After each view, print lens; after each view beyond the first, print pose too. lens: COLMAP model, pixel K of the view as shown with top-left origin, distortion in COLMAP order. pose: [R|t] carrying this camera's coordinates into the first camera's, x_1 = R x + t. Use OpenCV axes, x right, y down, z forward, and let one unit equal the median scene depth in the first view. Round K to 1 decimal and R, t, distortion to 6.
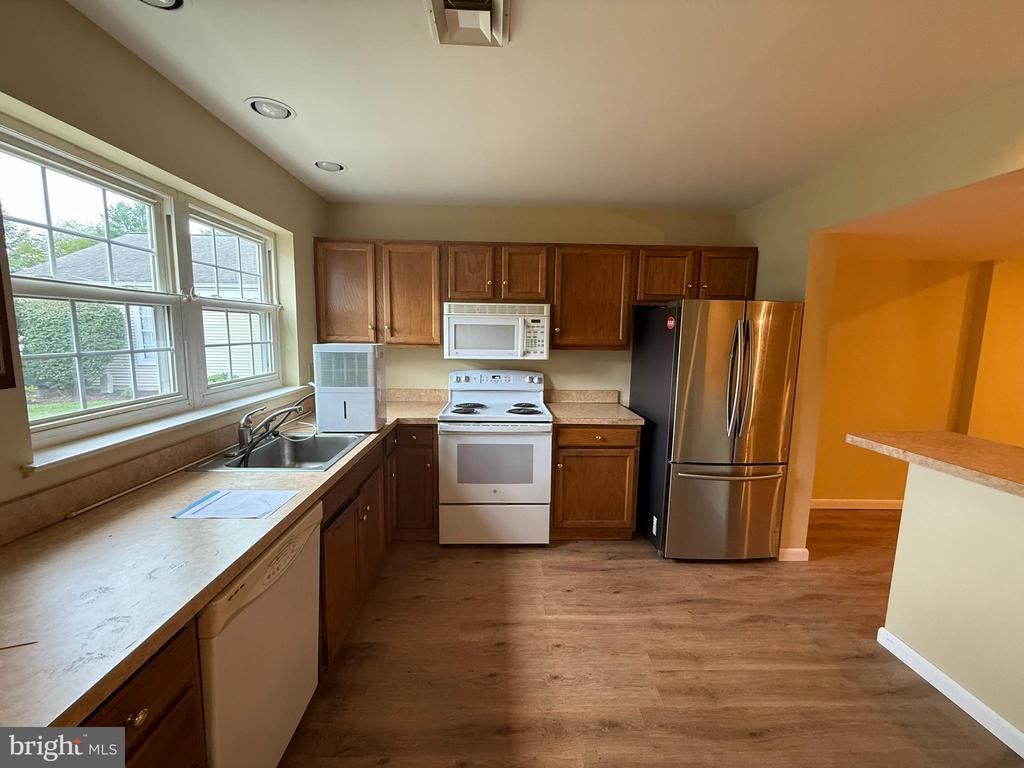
lens RADIAL K [[410.4, 0, 508.6], [0, 410.4, 384.3], [0, 0, 1]] dist [0.004390, -0.000183]
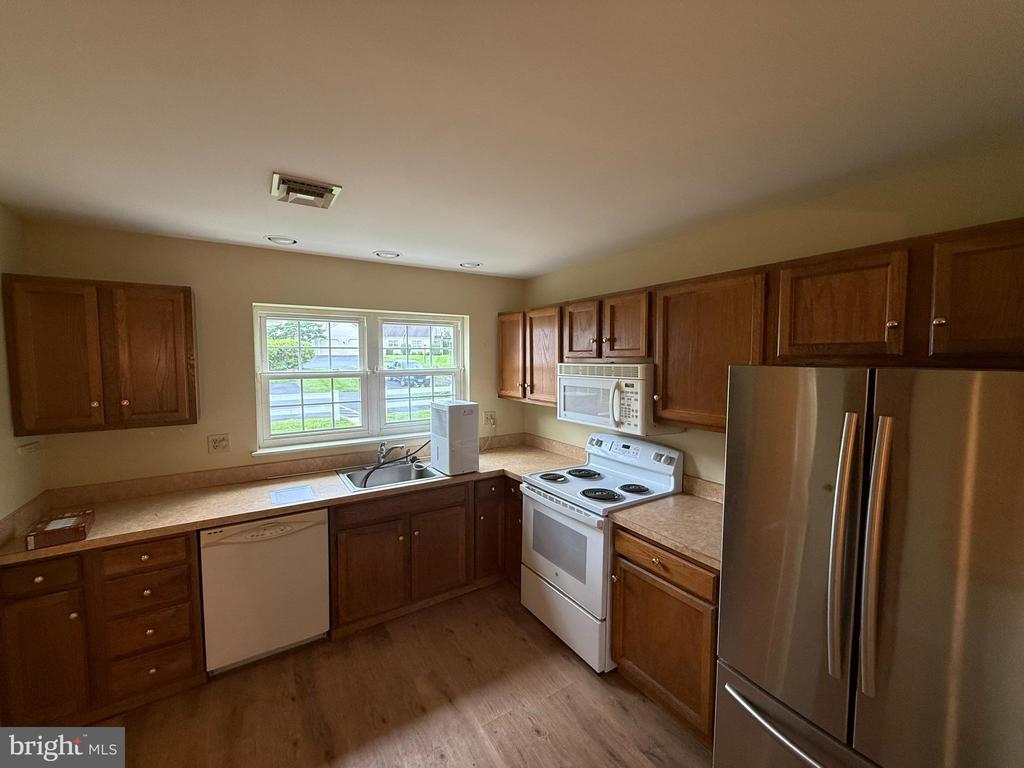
lens RADIAL K [[410.4, 0, 508.4], [0, 410.4, 382.0], [0, 0, 1]] dist [0.004390, -0.000183]
pose [[0.508367, 0.035694, -0.860401, 0.634643], [-0.098596, 0.994983, -0.016978, -0.124069], [0.855478, 0.093463, 0.509335, 0.391066]]
